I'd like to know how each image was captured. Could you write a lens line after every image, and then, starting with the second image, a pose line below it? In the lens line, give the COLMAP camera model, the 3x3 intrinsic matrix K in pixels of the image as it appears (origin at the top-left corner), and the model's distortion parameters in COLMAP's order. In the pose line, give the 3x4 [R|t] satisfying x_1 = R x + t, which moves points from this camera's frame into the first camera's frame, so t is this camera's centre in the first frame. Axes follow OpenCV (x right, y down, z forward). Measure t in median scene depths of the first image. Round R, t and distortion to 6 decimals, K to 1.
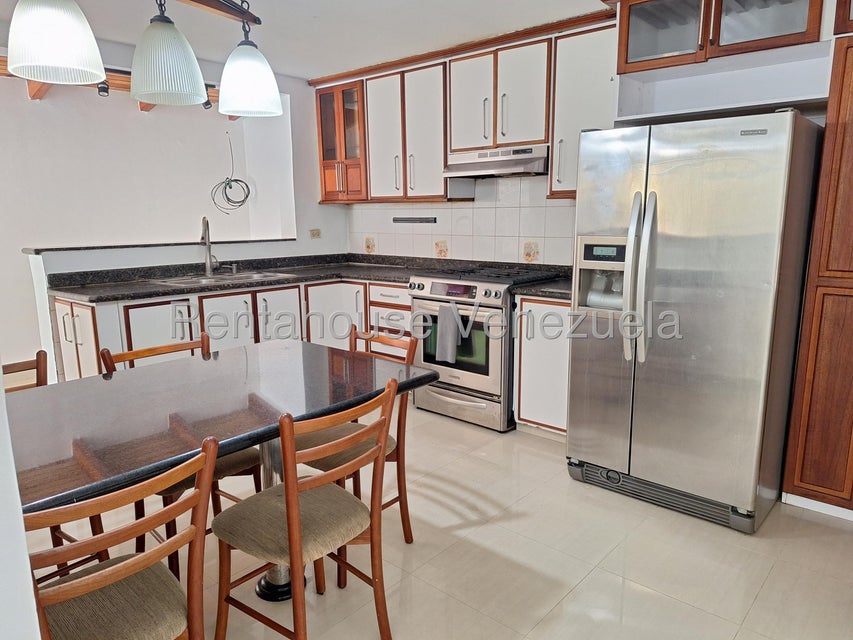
lens RADIAL K [[586.7, 0, 425.2], [0, 586.7, 330.5], [0, 0, 1]] dist [0.051895, -0.085645]
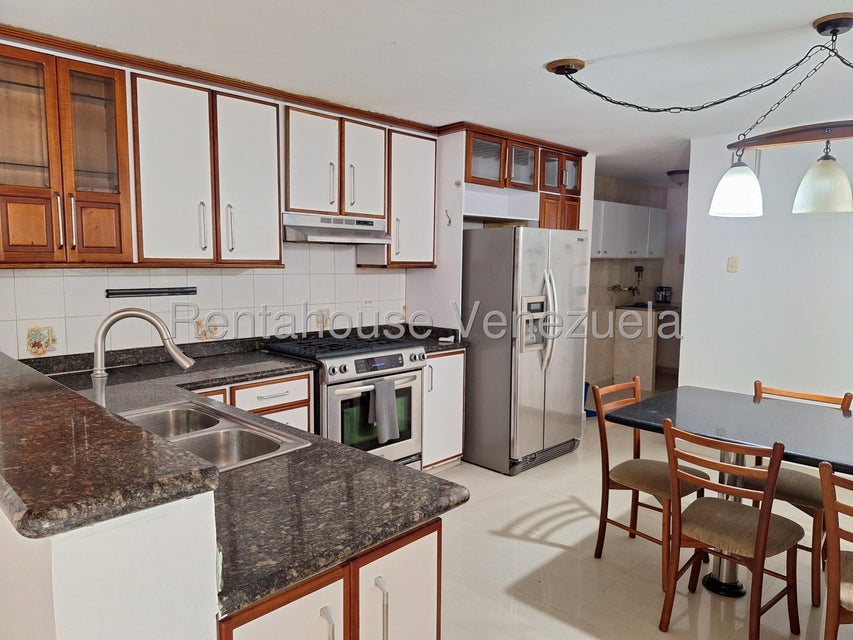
lens RADIAL K [[586.7, 0, 425.2], [0, 586.7, 330.5], [0, 0, 1]] dist [0.051895, -0.085645]
pose [[0.072221, -0.097858, 0.992576, -0.860939], [0.193793, 0.977586, 0.082280, -0.180814], [-0.978381, 0.186412, 0.089567, 0.827913]]
